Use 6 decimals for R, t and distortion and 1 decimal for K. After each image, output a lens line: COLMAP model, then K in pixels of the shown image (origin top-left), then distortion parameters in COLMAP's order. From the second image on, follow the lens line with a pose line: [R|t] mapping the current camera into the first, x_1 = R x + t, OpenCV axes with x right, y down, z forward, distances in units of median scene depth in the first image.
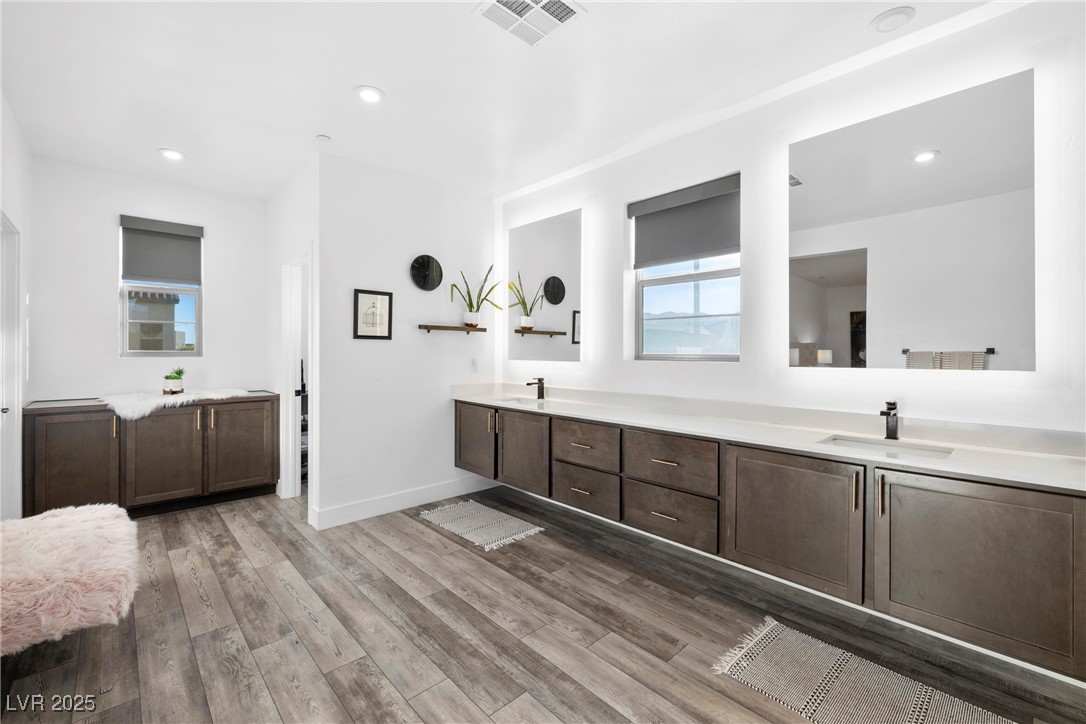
lens RADIAL K [[458.4, 0, 542.5], [0, 458.4, 363.6], [0, 0, 1]] dist [0.000033, 0.000243]
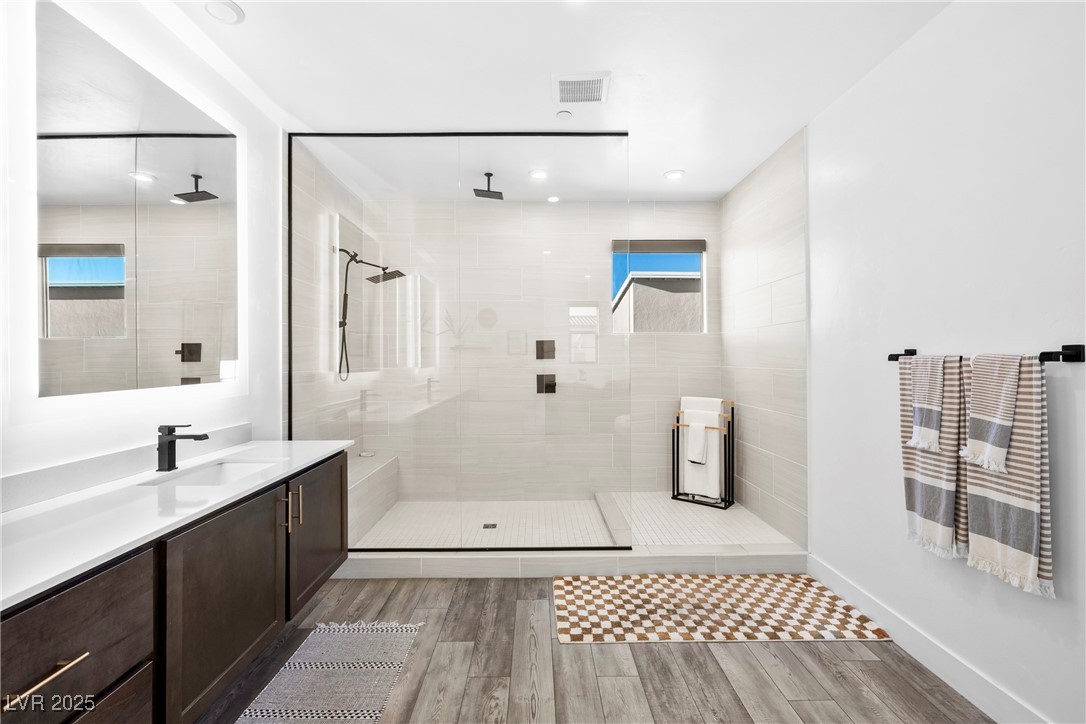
lens RADIAL K [[458.4, 0, 539.3], [0, 458.4, 357.3], [0, 0, 1]] dist [0.000033, 0.000243]
pose [[-0.738283, 0.008326, 0.674439, -0.280658], [0.023623, 0.999630, 0.013519, -0.034134], [-0.674077, 0.025913, -0.738207, 1.066967]]
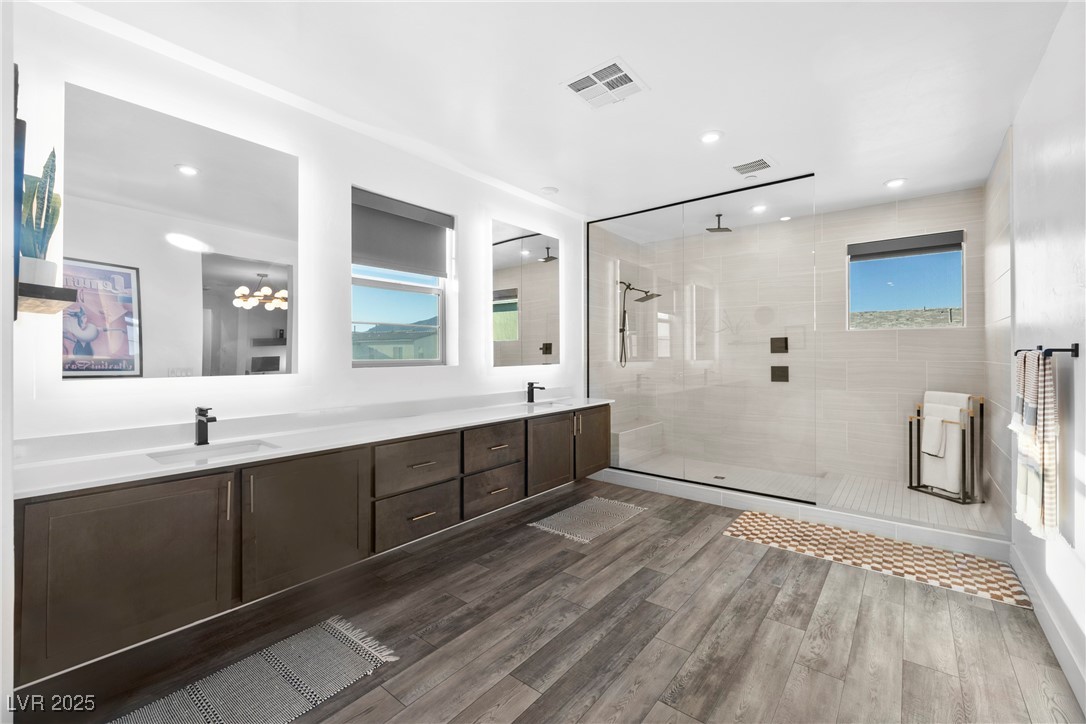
lens RADIAL K [[458.4, 0, 542.8], [0, 458.4, 352.3], [0, 0, 1]] dist [0.000033, 0.000243]
pose [[-0.147438, 0.004909, 0.989059, -1.045133], [0.027889, 0.999611, -0.000803, -0.036225], [-0.988678, 0.027466, -0.147518, 1.133157]]
